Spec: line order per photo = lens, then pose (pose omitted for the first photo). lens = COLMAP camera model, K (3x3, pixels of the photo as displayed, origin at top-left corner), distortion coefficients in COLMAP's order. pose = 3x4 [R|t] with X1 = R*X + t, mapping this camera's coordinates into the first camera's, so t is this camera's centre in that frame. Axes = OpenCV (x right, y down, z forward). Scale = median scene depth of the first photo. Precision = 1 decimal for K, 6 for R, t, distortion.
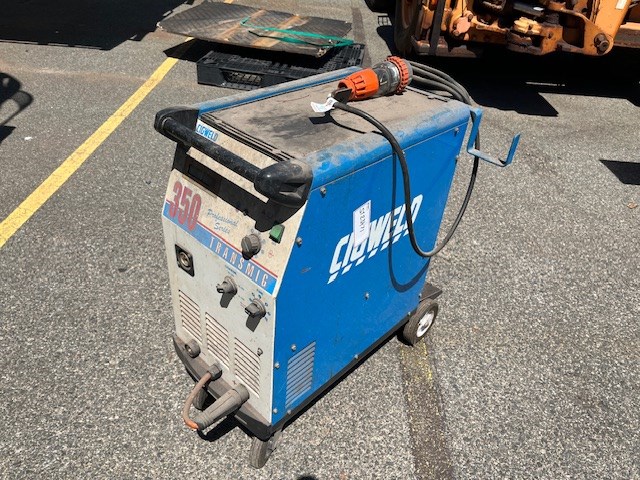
lens RADIAL K [[493.1, 0, 320.0], [0, 493.1, 240.0], [0, 0, 1]] dist [-0.000453, 0.000031]
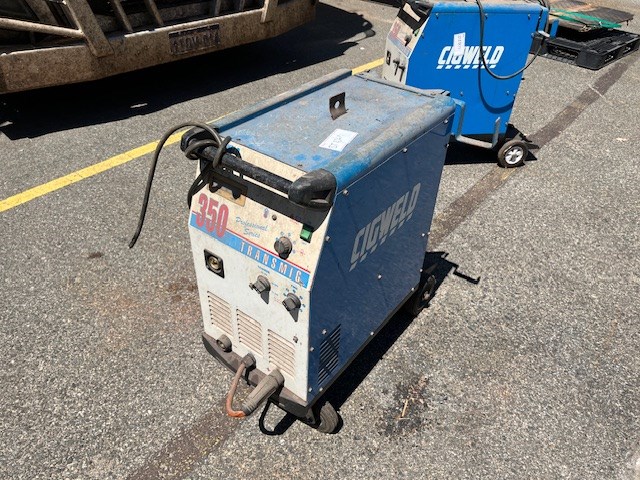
lens RADIAL K [[493.1, 0, 320.0], [0, 493.1, 240.0], [0, 0, 1]] dist [-0.000453, 0.000031]
pose [[0.993233, -0.102144, 0.055267, -0.102526], [0.099596, 0.993915, 0.047049, -0.043130], [-0.059737, -0.041227, 0.997362, -0.108032]]
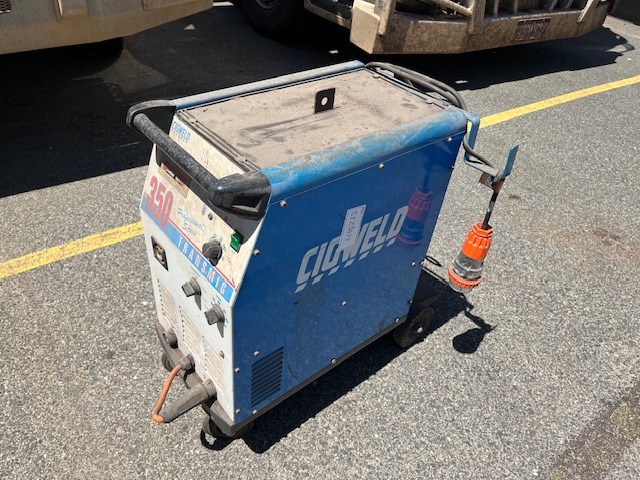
lens RADIAL K [[493.1, 0, 320.0], [0, 493.1, 240.0], [0, 0, 1]] dist [-0.000453, 0.000031]
pose [[0.993389, 0.082778, -0.079543, 0.132659], [-0.078093, 0.995121, 0.060302, -0.077408], [0.084146, -0.053692, 0.995006, 0.036645]]
